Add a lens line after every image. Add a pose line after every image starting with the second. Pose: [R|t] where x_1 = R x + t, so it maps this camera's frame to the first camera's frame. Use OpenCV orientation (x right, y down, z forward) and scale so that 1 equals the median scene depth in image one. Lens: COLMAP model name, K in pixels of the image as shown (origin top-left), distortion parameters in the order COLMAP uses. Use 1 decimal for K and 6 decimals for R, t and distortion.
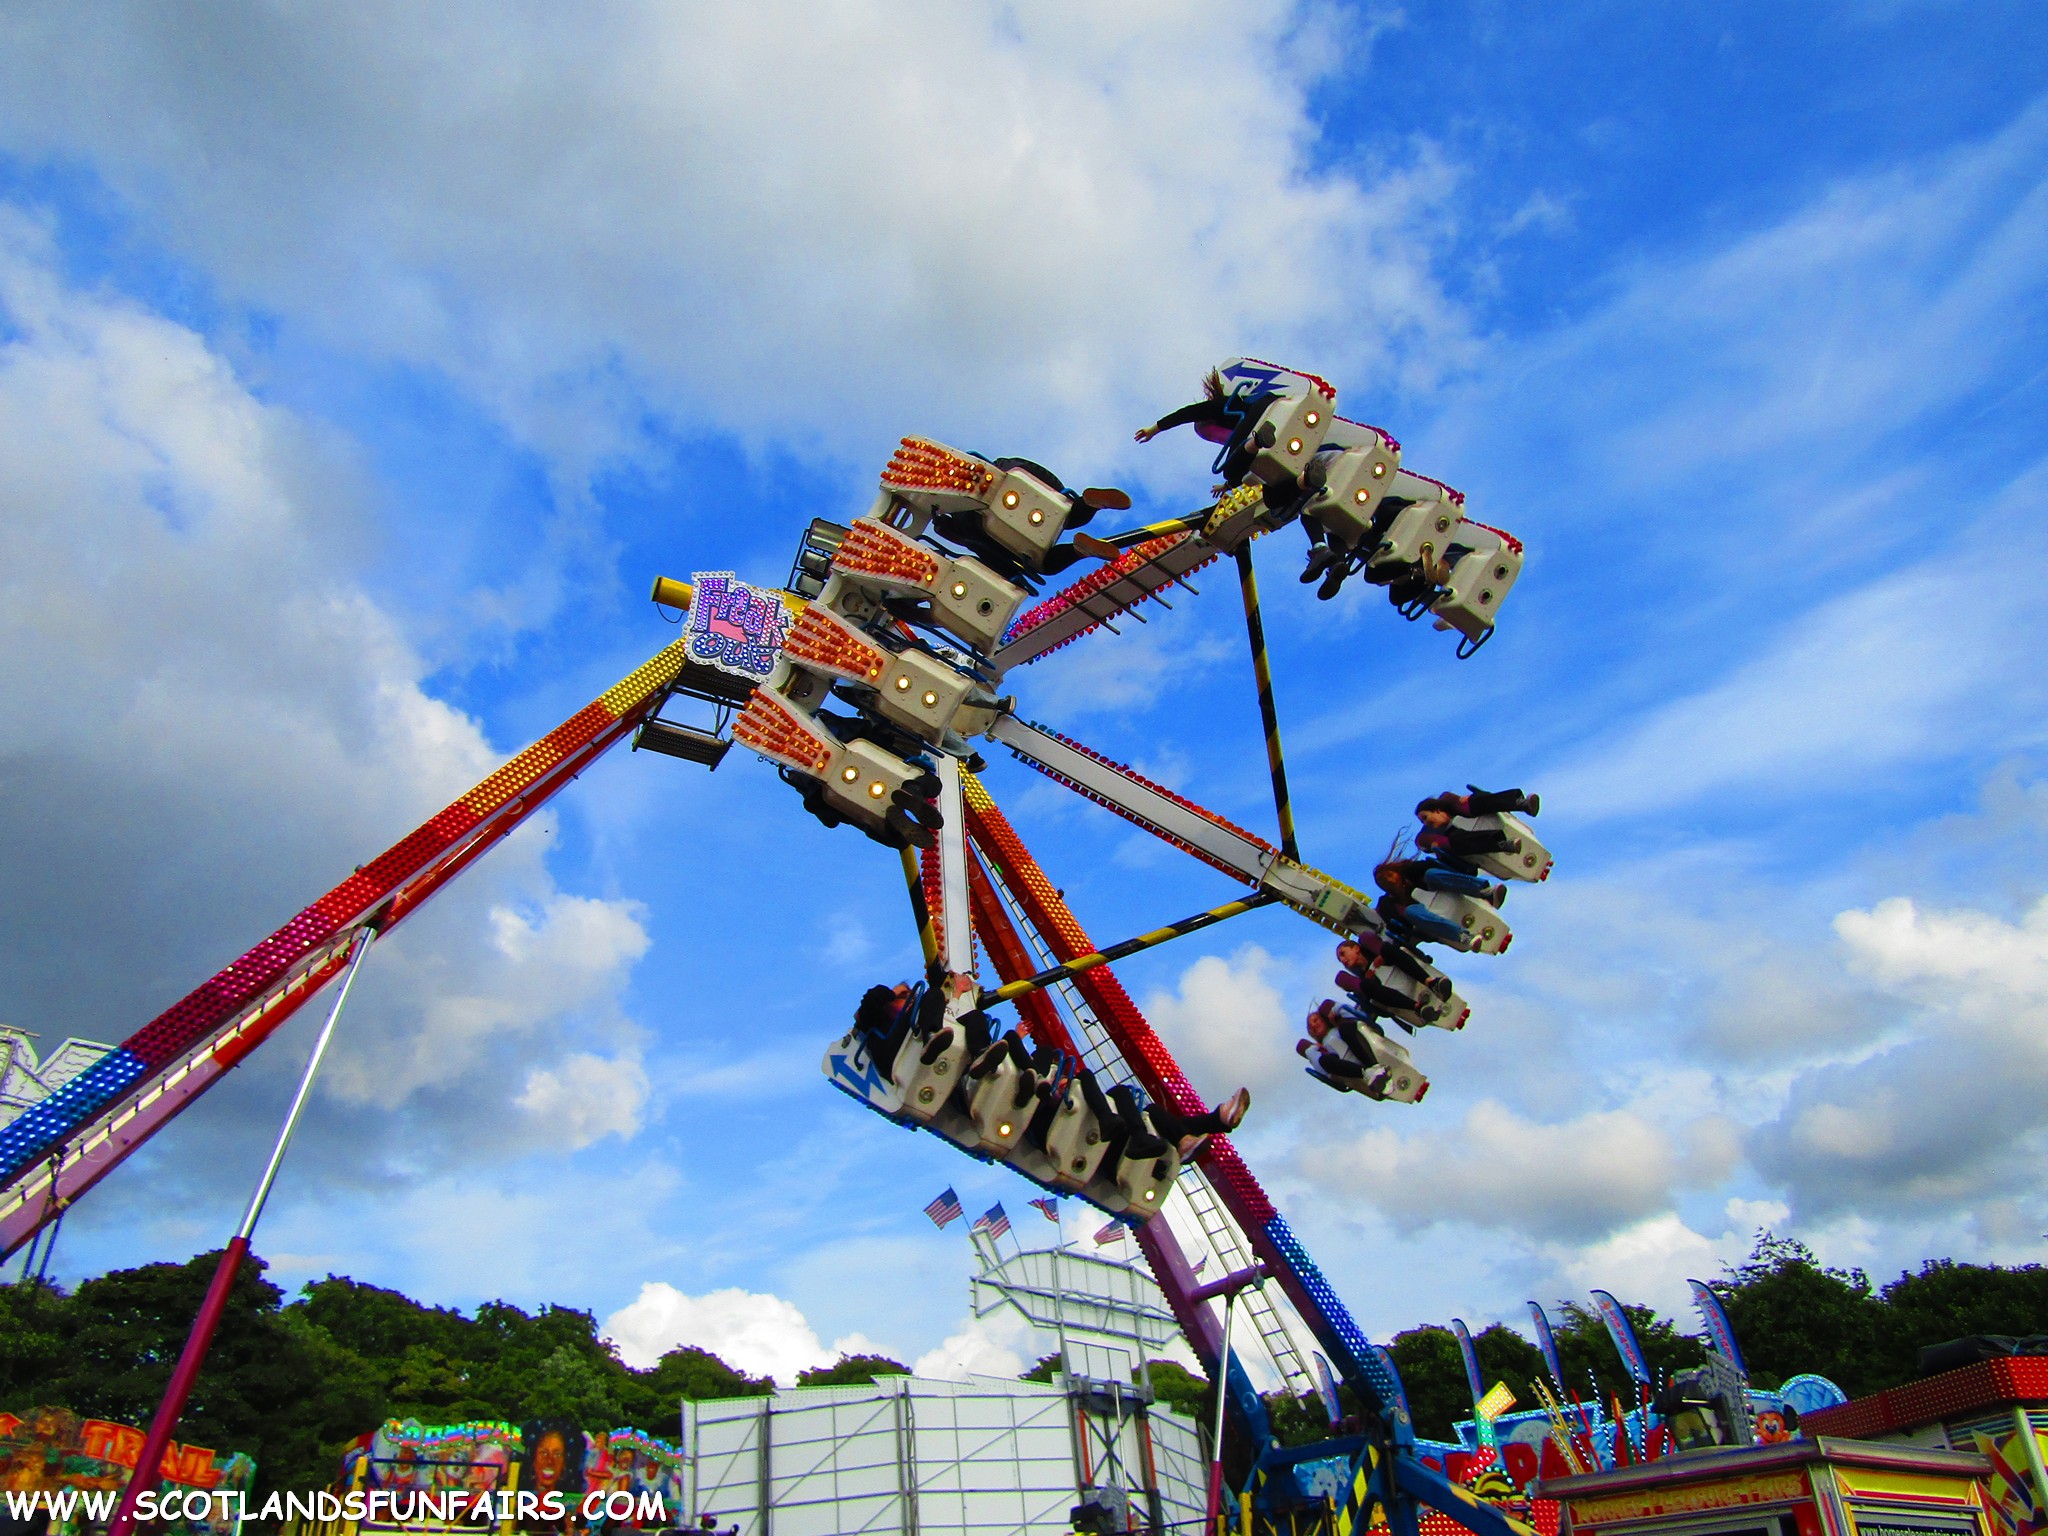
lens RADIAL K [[1420.1, 0, 1024.0], [0, 1420.1, 768.0], [0, 0, 1]] dist [-0.003760, -0.004984]
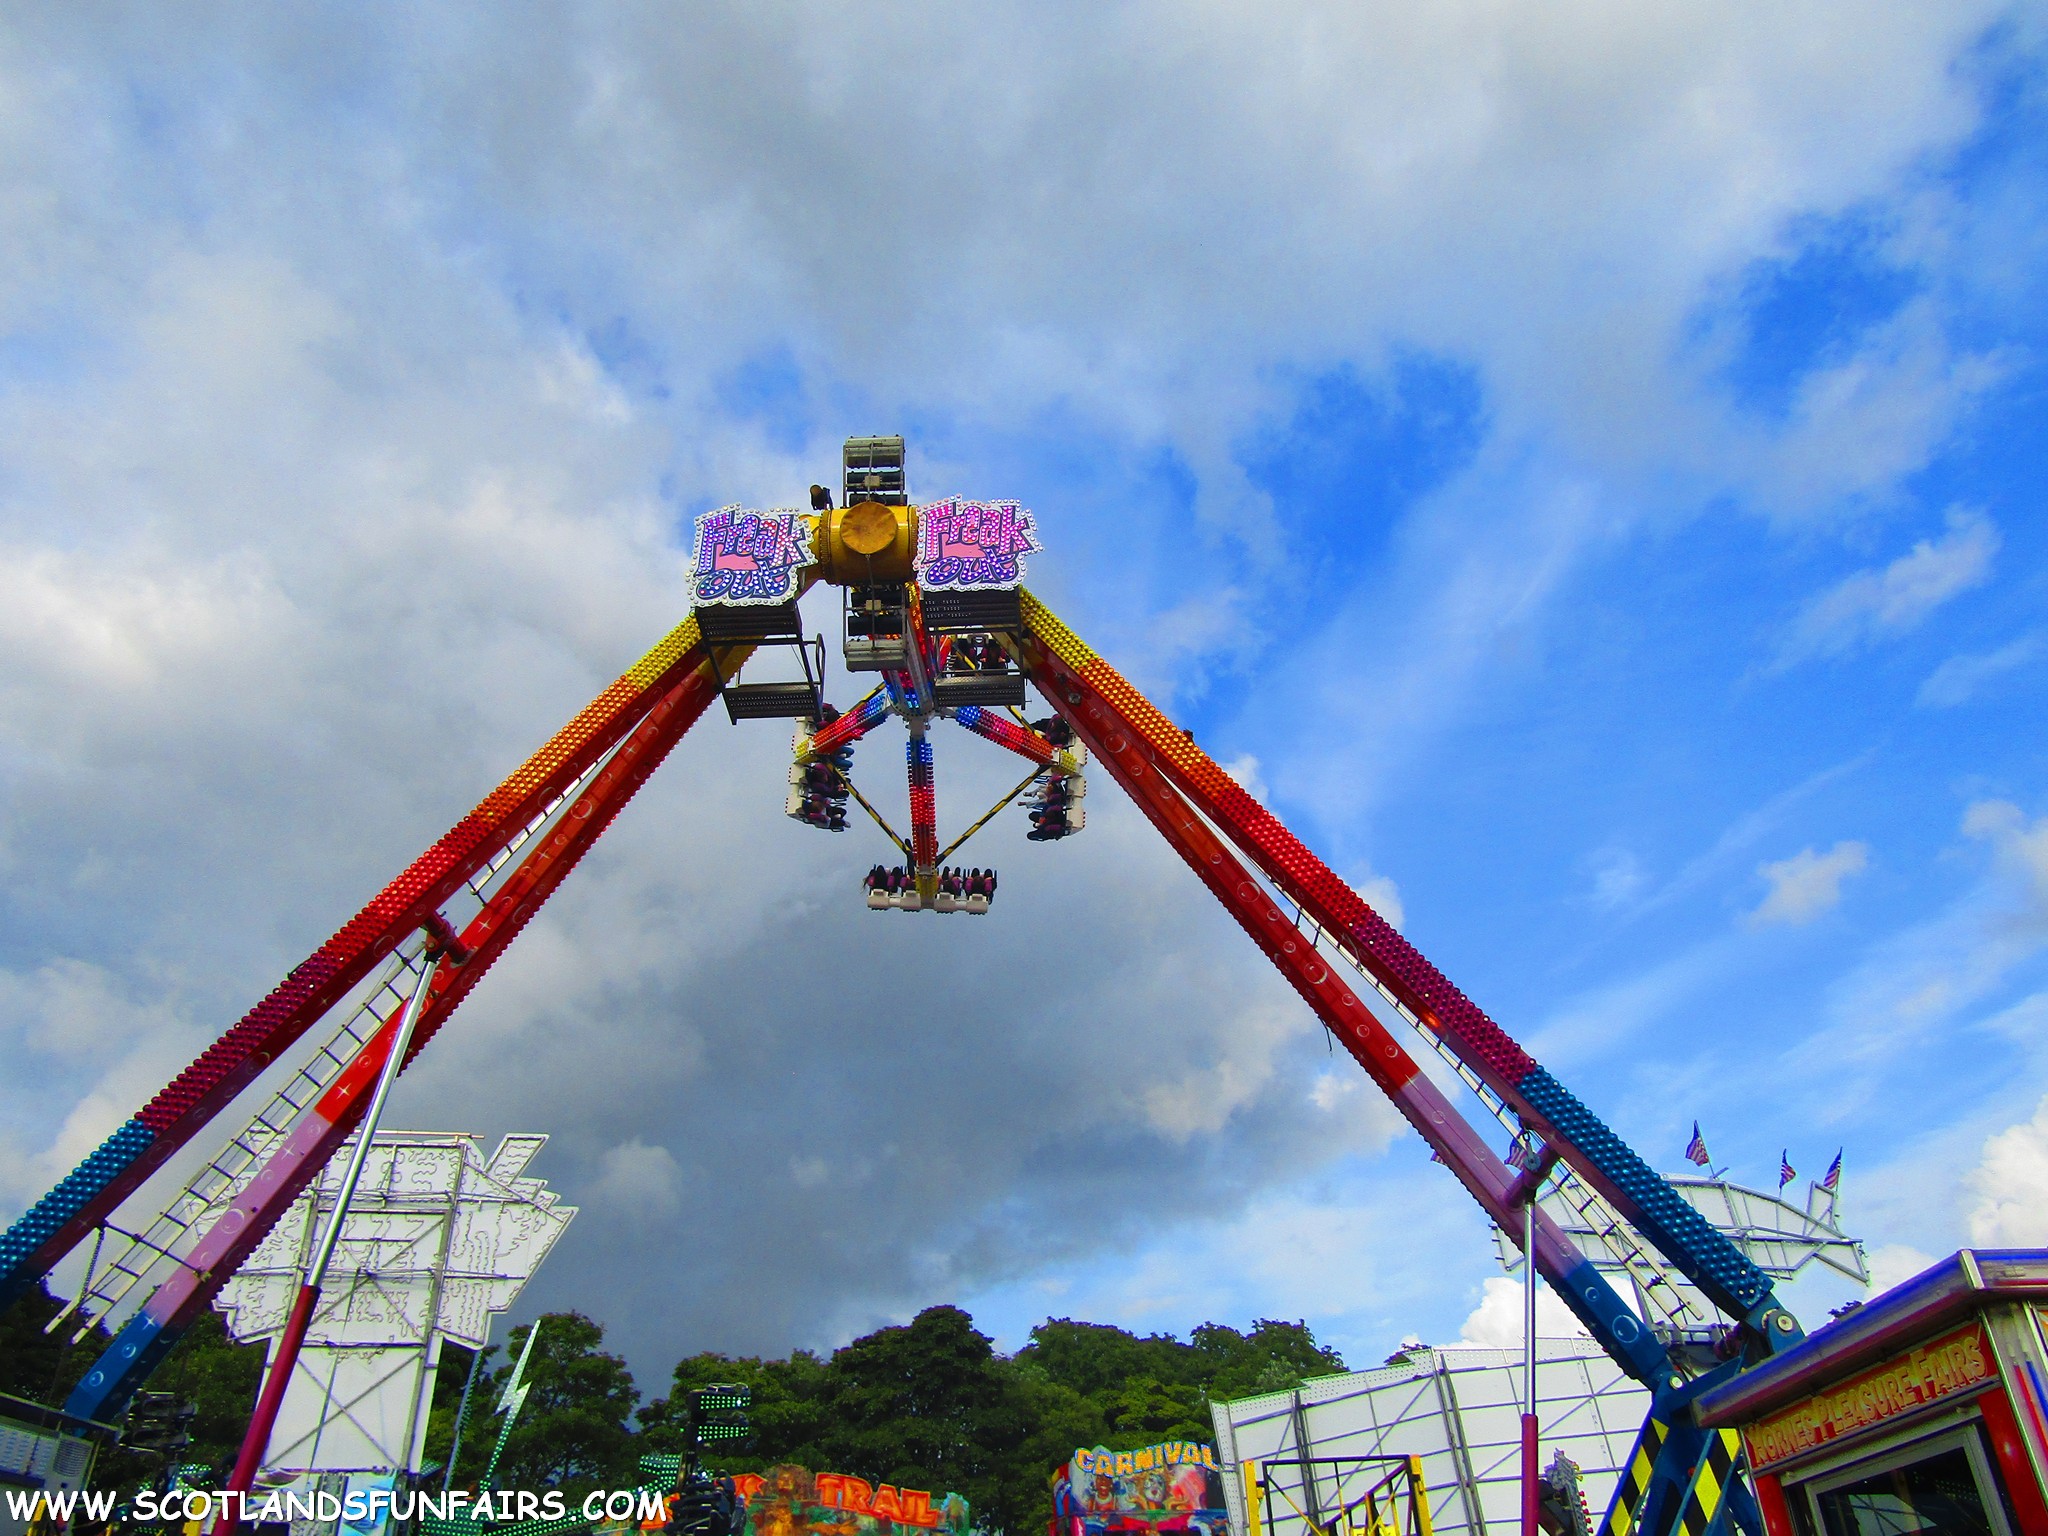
lens RADIAL K [[1434.9, 0, 1024.0], [0, 1434.9, 768.0], [0, 0, 1]] dist [-0.006884, -0.005255]
pose [[0.860817, -0.284252, -0.422132, 0.105557], [0.283578, 0.956680, -0.065927, 0.049675], [0.422585, -0.062957, 0.904134, 0.084293]]
